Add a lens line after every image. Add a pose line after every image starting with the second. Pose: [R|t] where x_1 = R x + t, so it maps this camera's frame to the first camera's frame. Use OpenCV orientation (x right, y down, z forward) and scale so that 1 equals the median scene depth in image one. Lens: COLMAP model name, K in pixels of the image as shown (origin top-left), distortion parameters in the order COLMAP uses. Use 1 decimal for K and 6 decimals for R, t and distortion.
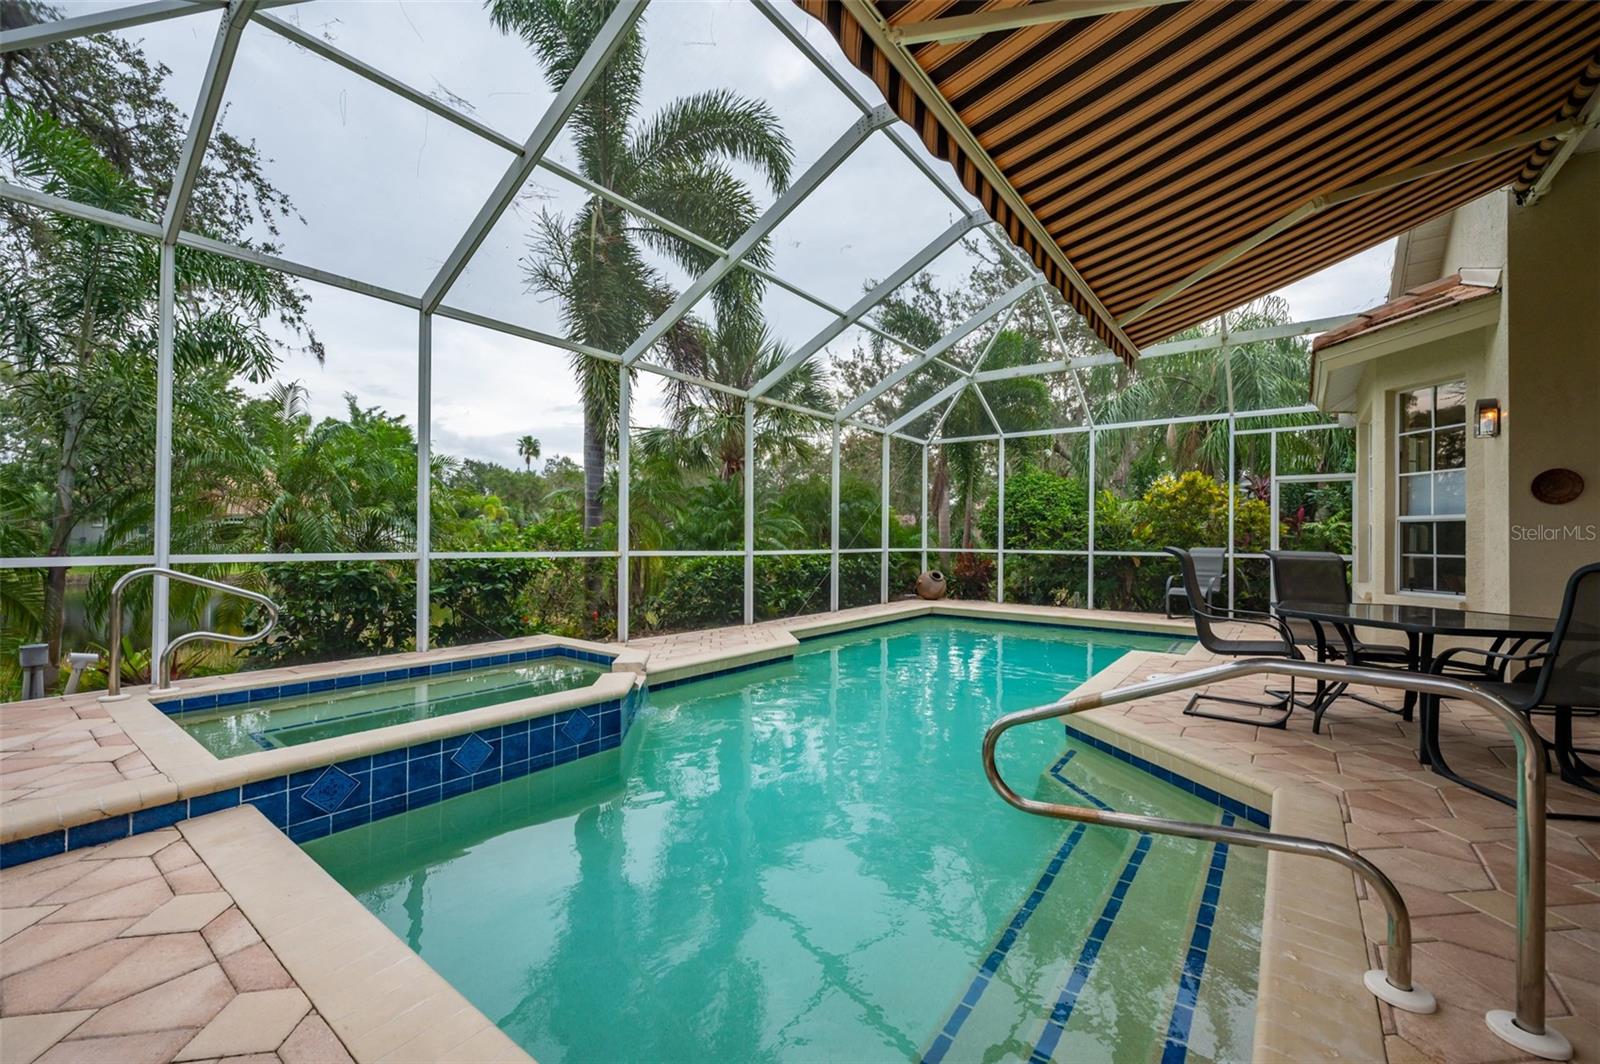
lens RADIAL K [[636.4, 0, 779.7], [0, 636.4, 525.9], [0, 0, 1]] dist [-0.001045, -0.000505]
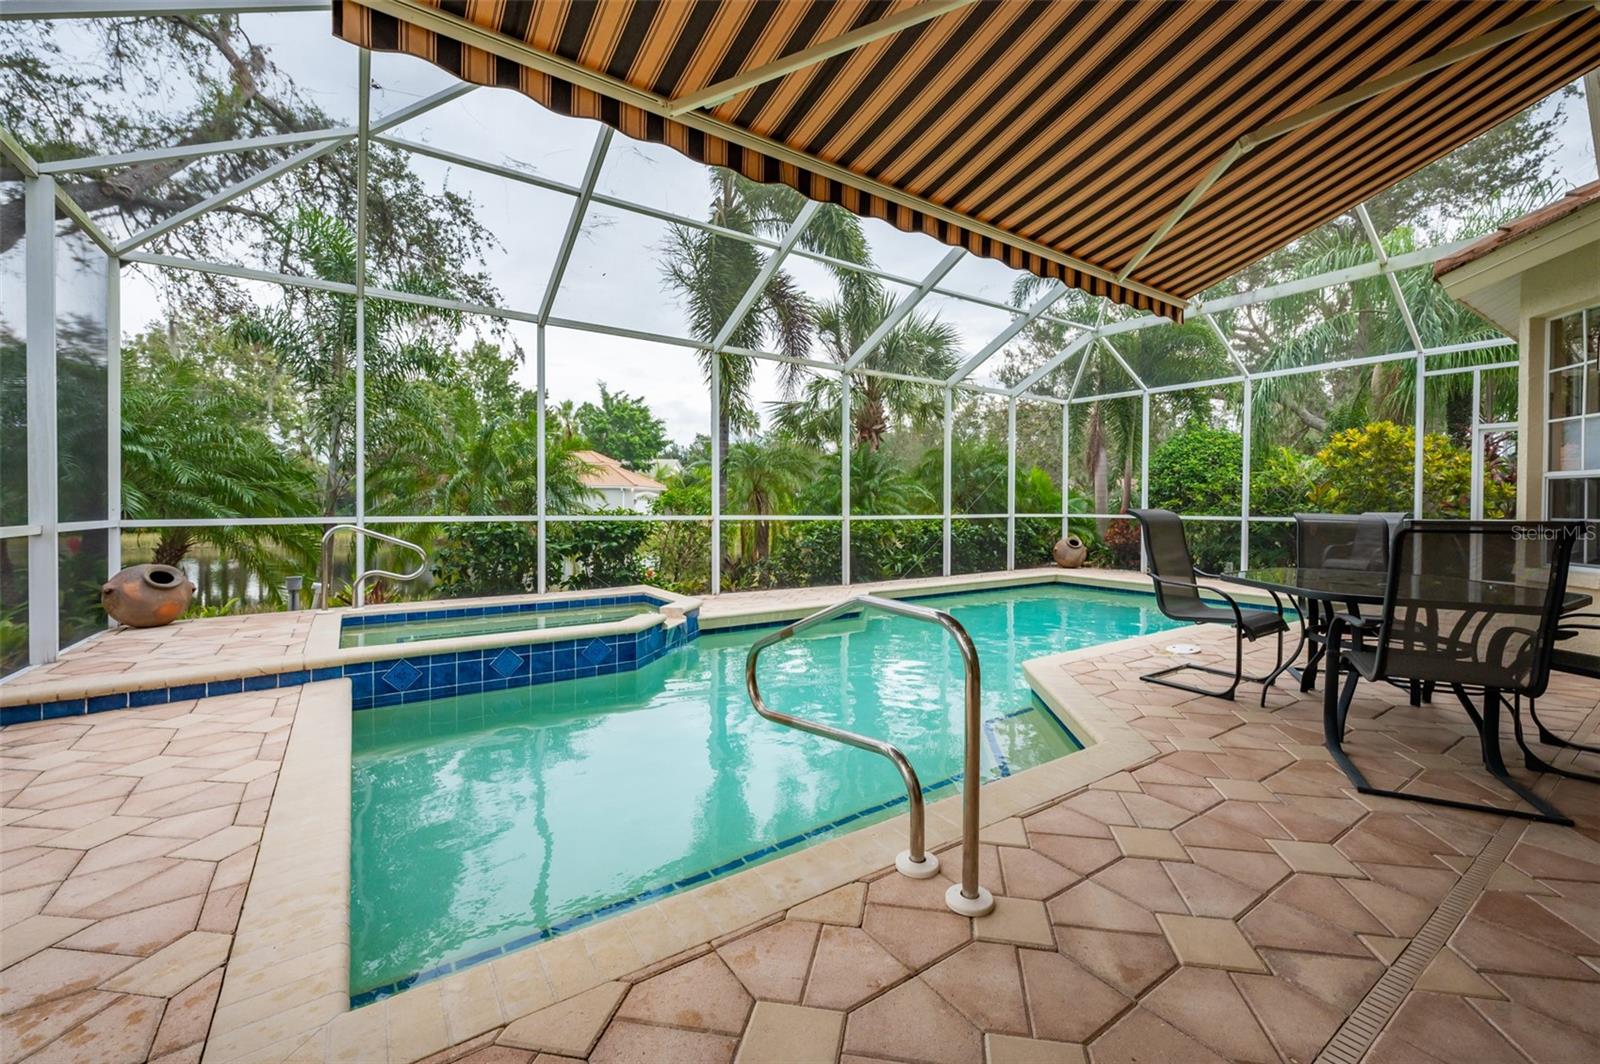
lens RADIAL K [[639.2, 0, 798.9], [0, 639.2, 501.9], [0, 0, 1]] dist [0.000556, 0.000077]
pose [[0.955692, -0.005407, -0.294318, 0.182189], [0.009456, 0.999879, 0.012337, 0.002320], [0.294215, -0.014573, 0.955628, -0.039172]]
